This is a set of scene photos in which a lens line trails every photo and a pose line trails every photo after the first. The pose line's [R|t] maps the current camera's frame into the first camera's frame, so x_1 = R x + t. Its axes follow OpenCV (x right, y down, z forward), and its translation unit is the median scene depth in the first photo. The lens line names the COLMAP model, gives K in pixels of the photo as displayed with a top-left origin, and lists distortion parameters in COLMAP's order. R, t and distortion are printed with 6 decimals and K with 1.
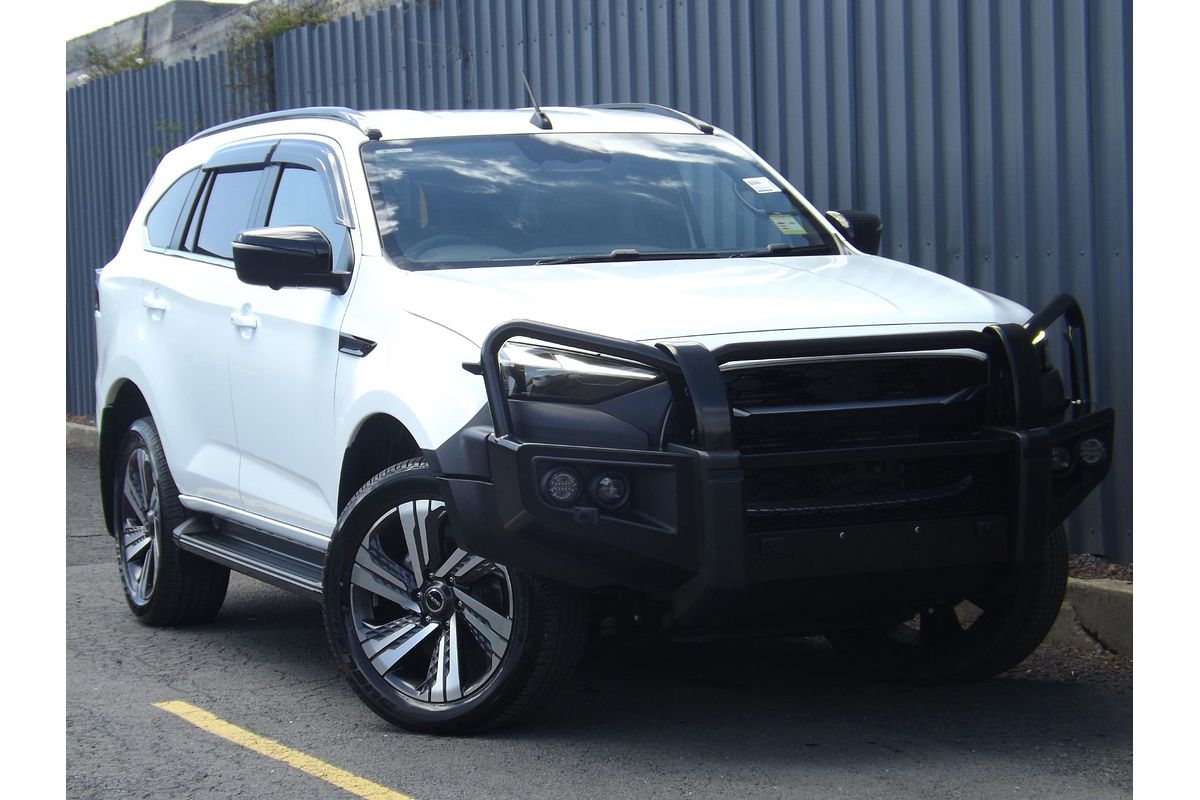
lens RADIAL K [[2398.8, 0, 600.0], [0, 2398.8, 400.0], [0, 0, 1]] dist [0.029979, 0.078448]
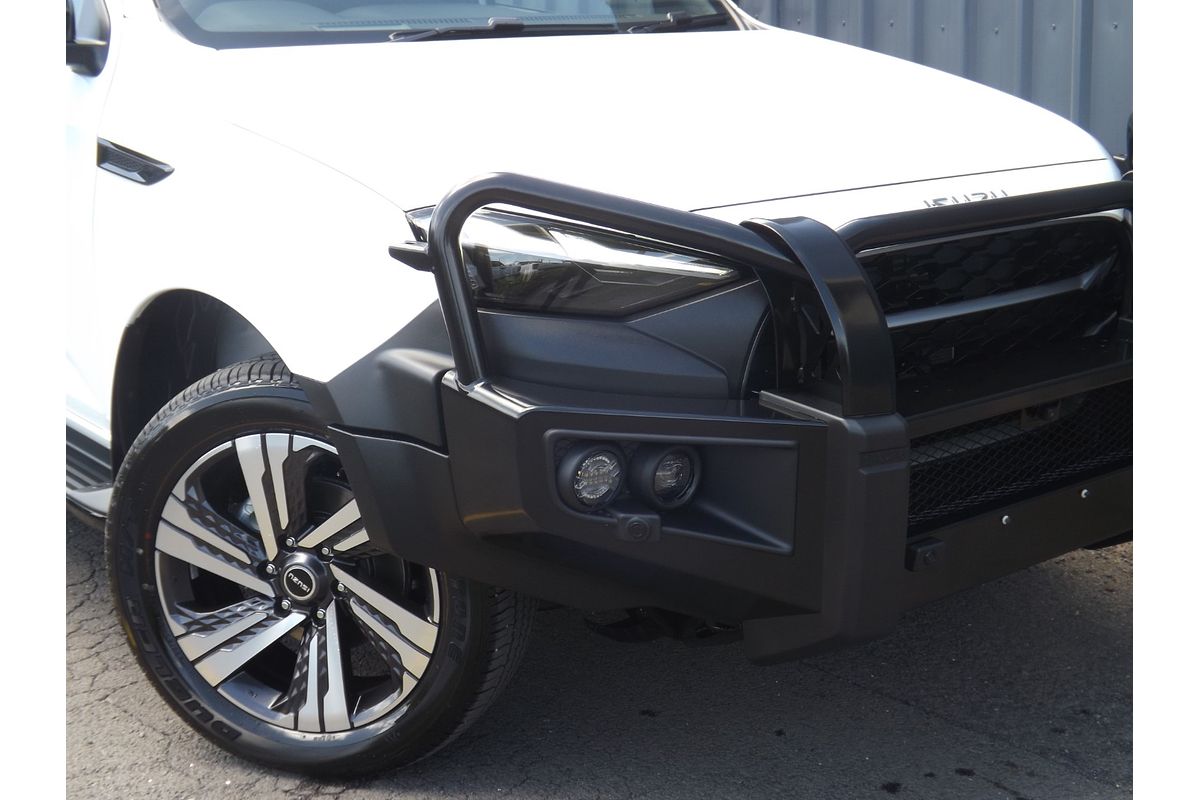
lens RADIAL K [[1533.0, 0, 600.0], [0, 1533.0, 400.0], [0, 0, 1]] dist [-0.022486, -0.012711]
pose [[0.958850, -0.040250, 0.281045, -0.105562], [-0.020240, 0.977690, 0.209074, -0.052801], [-0.283190, -0.206159, 0.936644, 0.601834]]
